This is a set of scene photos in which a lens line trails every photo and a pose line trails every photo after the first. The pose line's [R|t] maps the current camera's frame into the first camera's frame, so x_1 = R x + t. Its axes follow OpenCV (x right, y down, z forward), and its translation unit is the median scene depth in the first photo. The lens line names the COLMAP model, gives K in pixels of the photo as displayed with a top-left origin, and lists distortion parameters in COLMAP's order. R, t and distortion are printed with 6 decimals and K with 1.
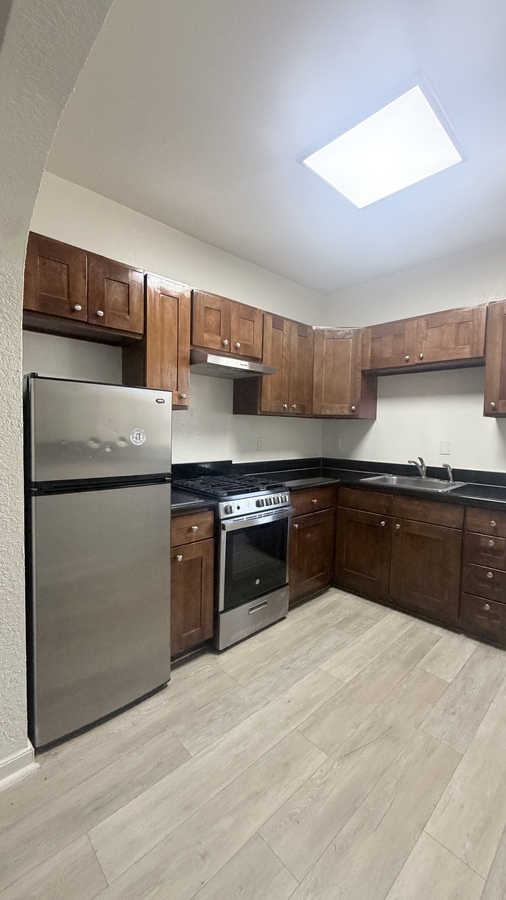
lens RADIAL K [[355.5, 0, 245.6], [0, 355.5, 446.7], [0, 0, 1]] dist [0.000180, 0.000003]
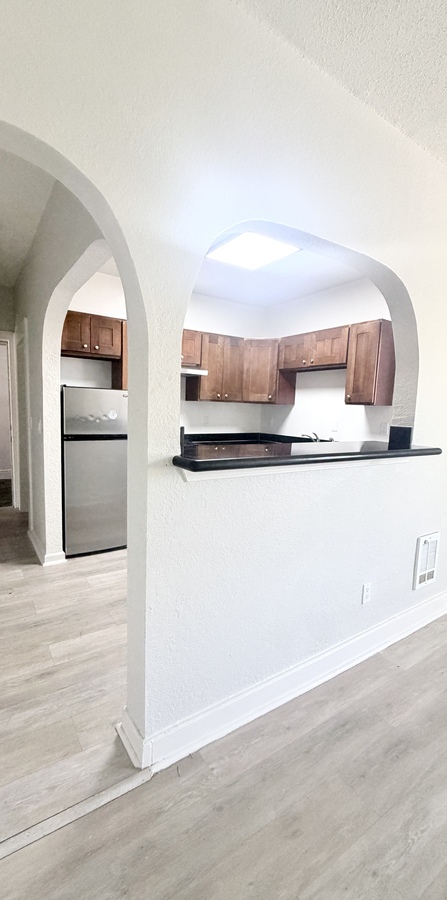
lens RADIAL K [[370.7, 0, 189.0], [0, 370.7, 453.0], [0, 0, 1]] dist [-0.000212, 0.000028]
pose [[0.978634, 0.037495, -0.202161, 0.327244], [-0.022812, 0.996962, 0.074477, 0.012953], [0.204340, -0.068274, 0.976516, -0.571942]]
